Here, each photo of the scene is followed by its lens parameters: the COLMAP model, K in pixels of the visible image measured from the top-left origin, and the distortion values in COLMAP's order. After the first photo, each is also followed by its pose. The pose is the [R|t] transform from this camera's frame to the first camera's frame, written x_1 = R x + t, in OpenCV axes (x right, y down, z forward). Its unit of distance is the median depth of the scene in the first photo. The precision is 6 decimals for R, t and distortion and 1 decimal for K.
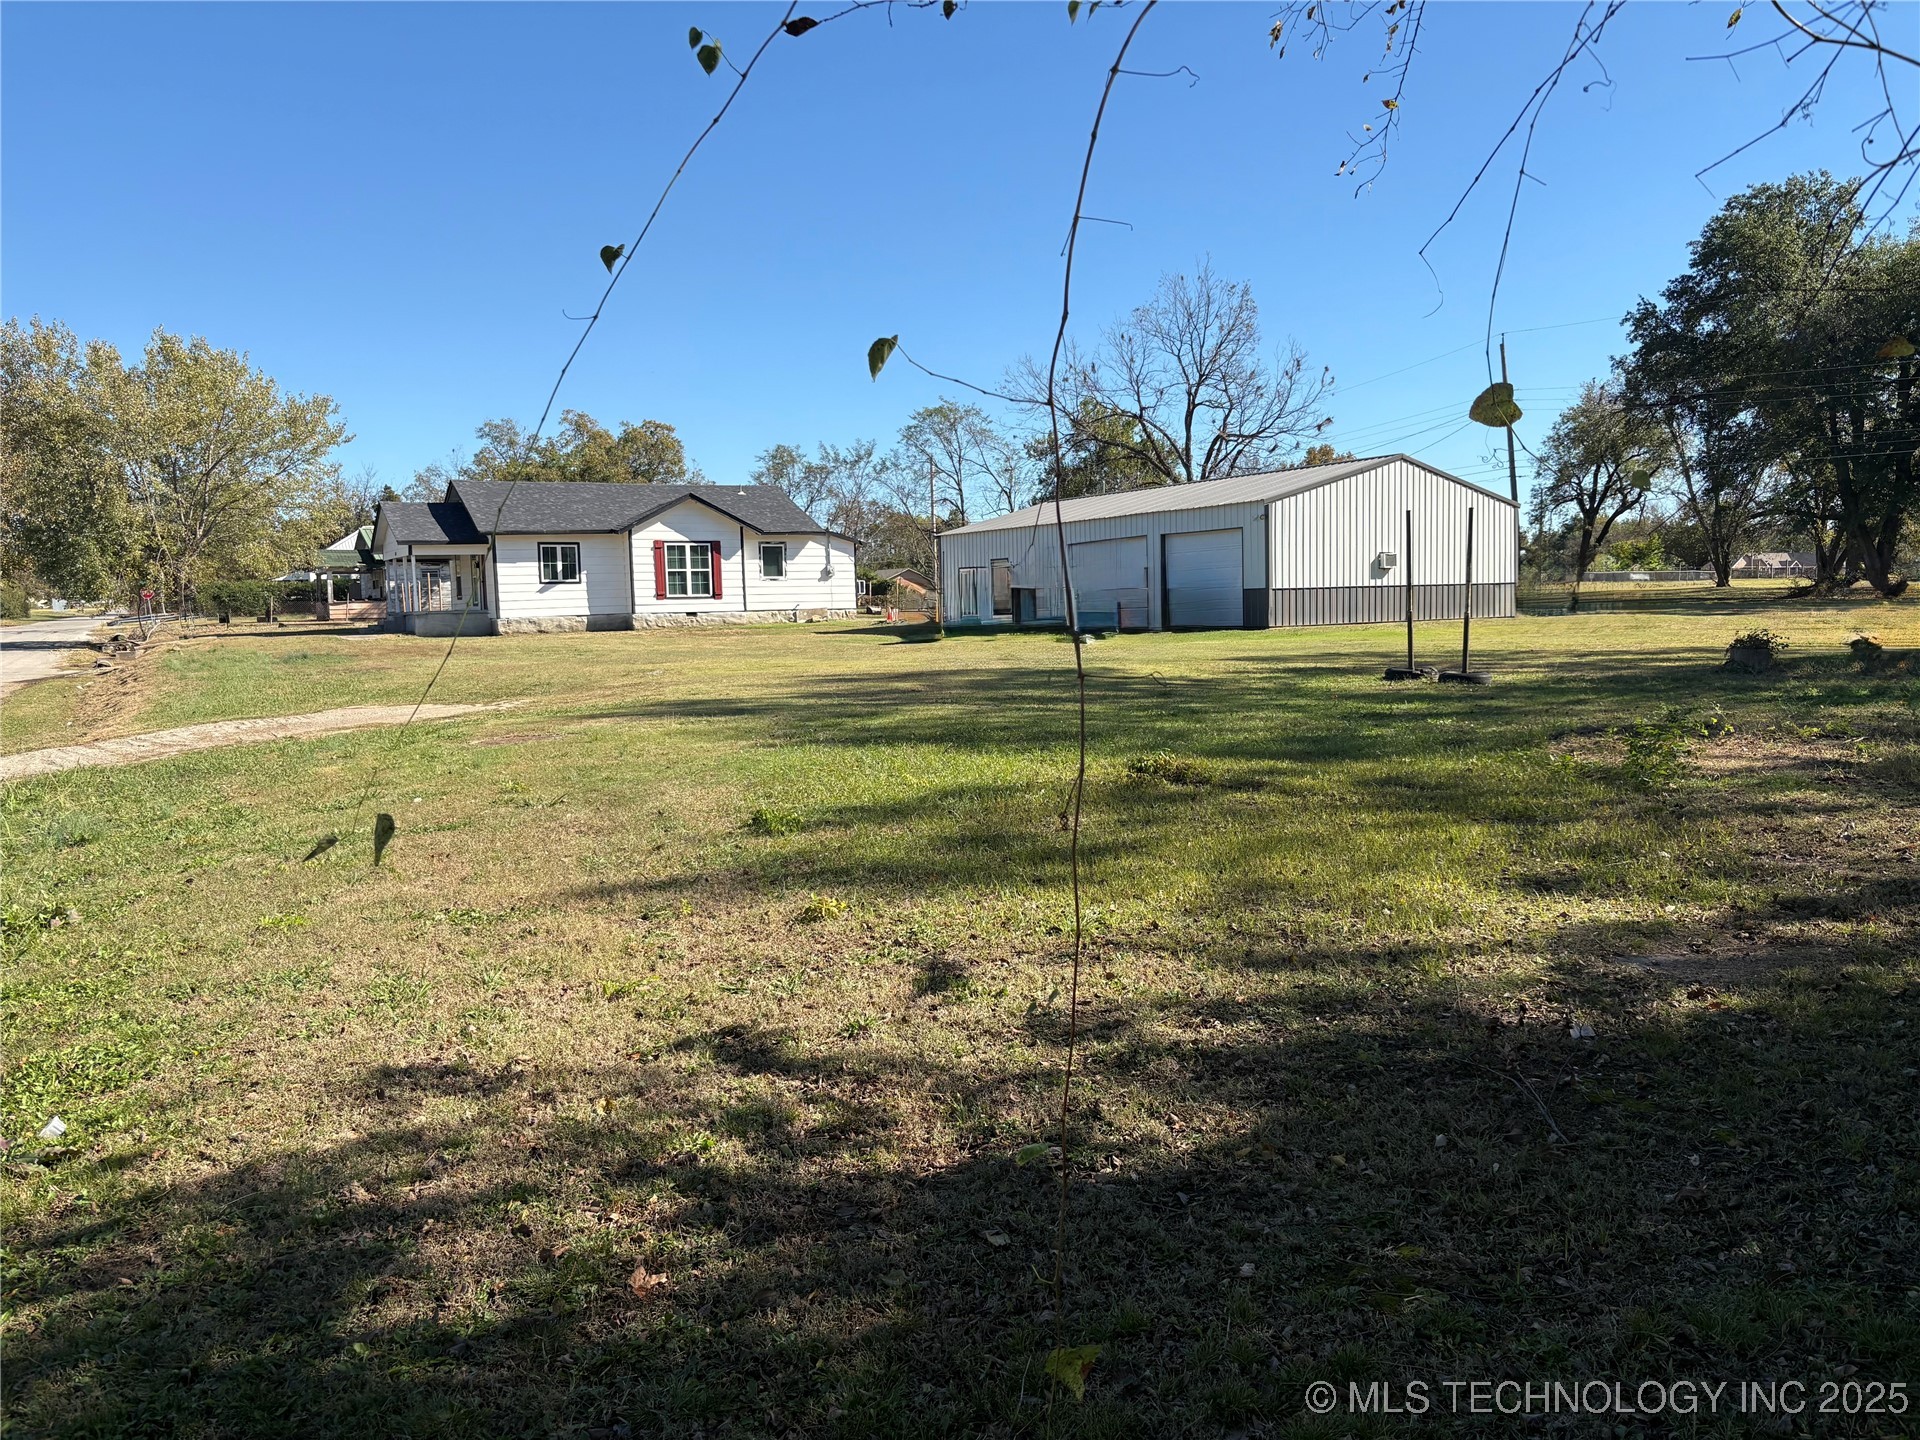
lens RADIAL K [[1413.8, 0, 965.9], [0, 1413.8, 715.2], [0, 0, 1]] dist [-0.000176, -0.005908]
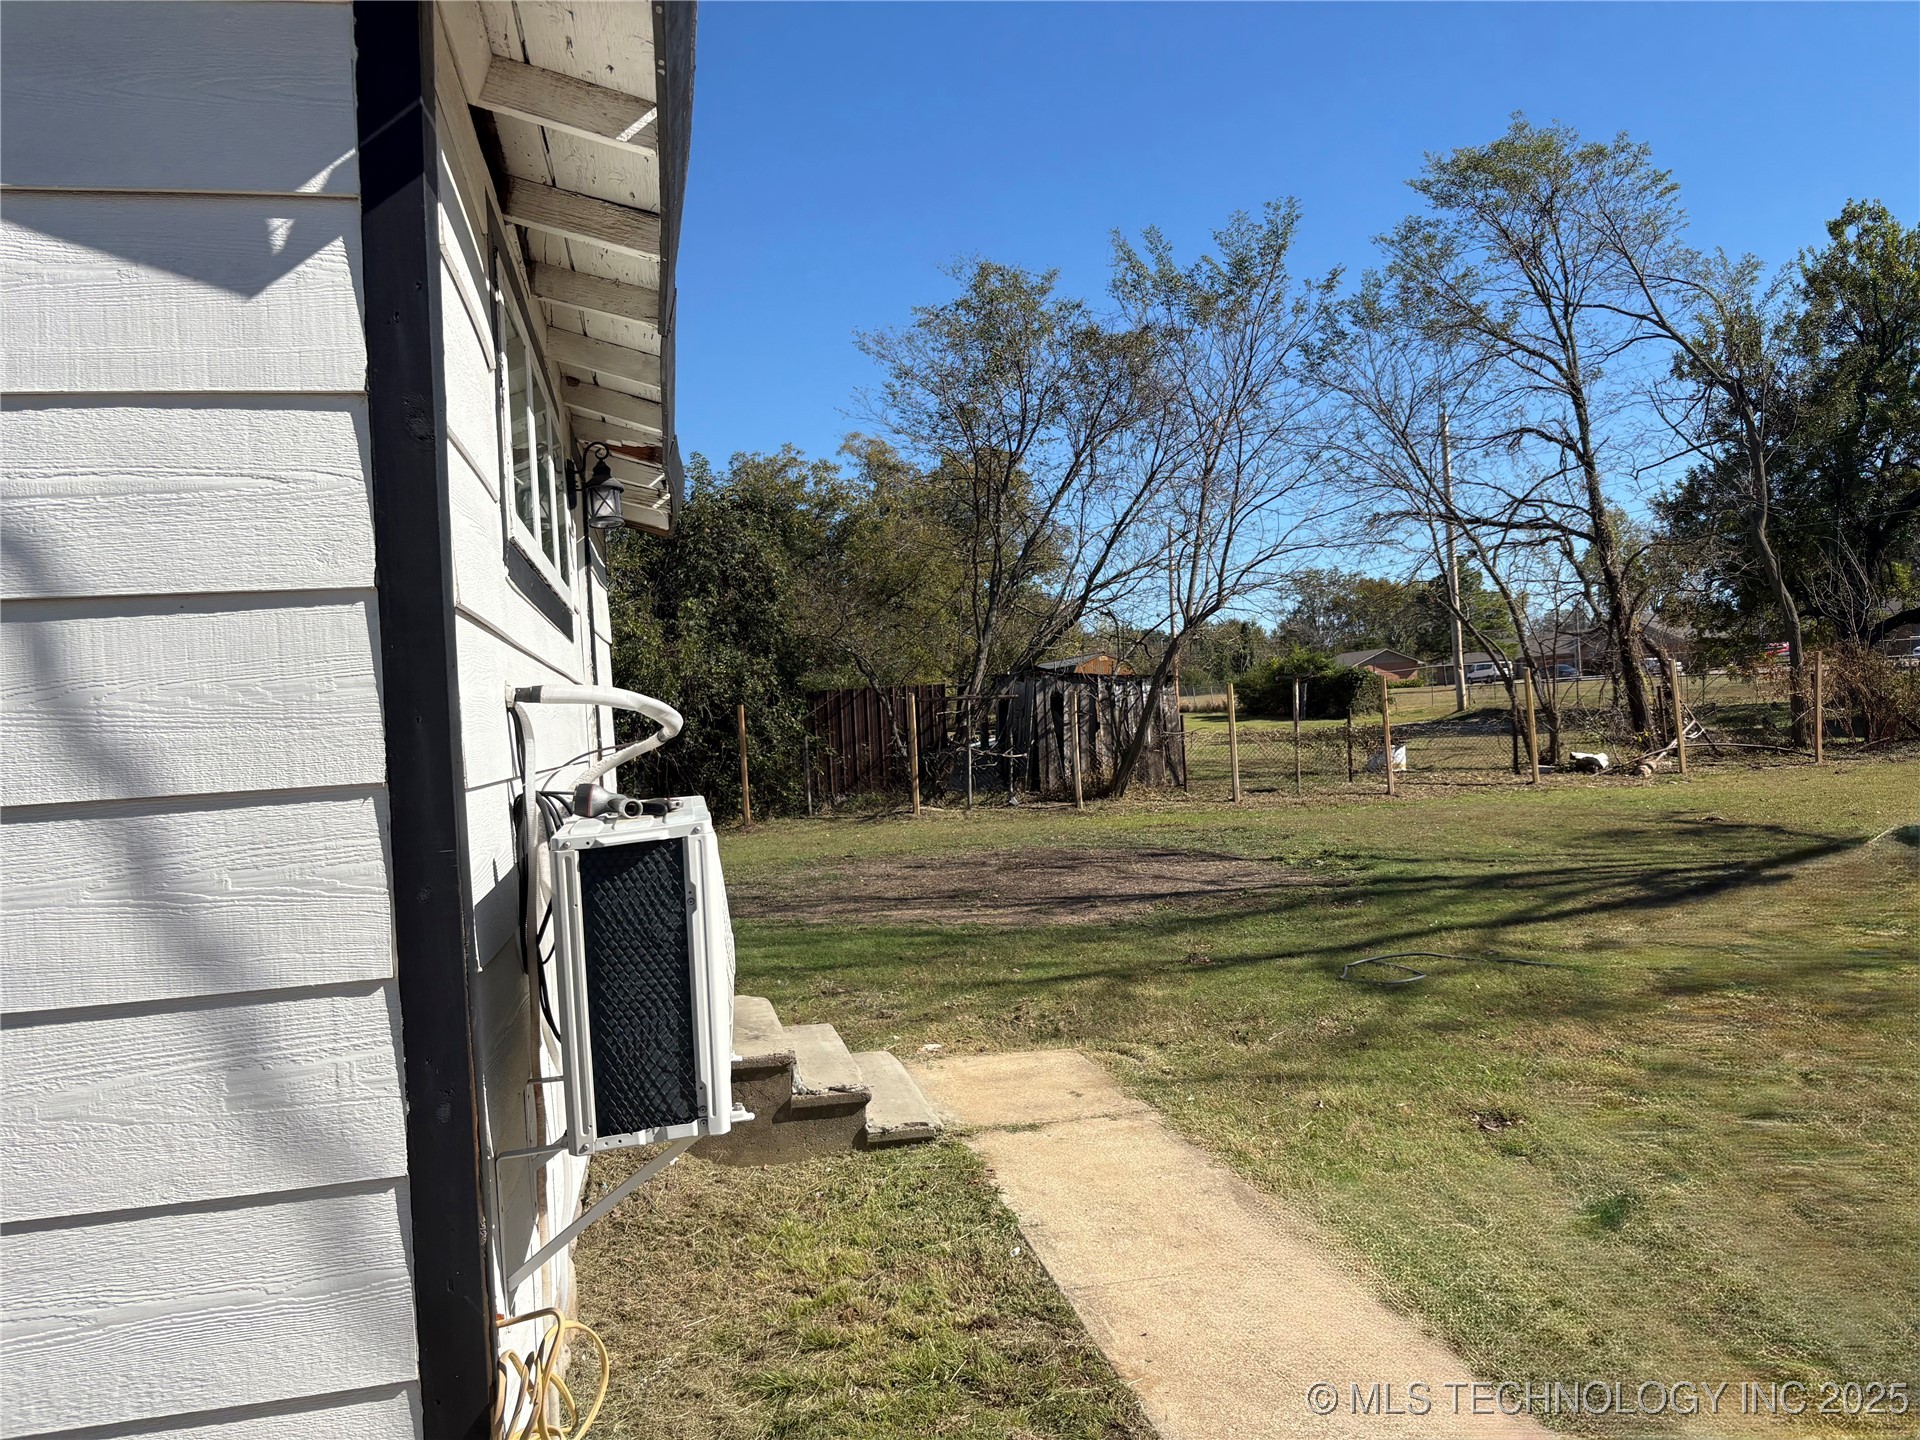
lens RADIAL K [[1413.8, 0, 965.9], [0, 1413.8, 715.2], [0, 0, 1]] dist [-0.000176, -0.005908]
pose [[0.948074, -0.034086, -0.316217, -0.038013], [0.013266, 0.997613, -0.067761, -0.065858], [0.317772, 0.060048, 0.946264, 0.659875]]
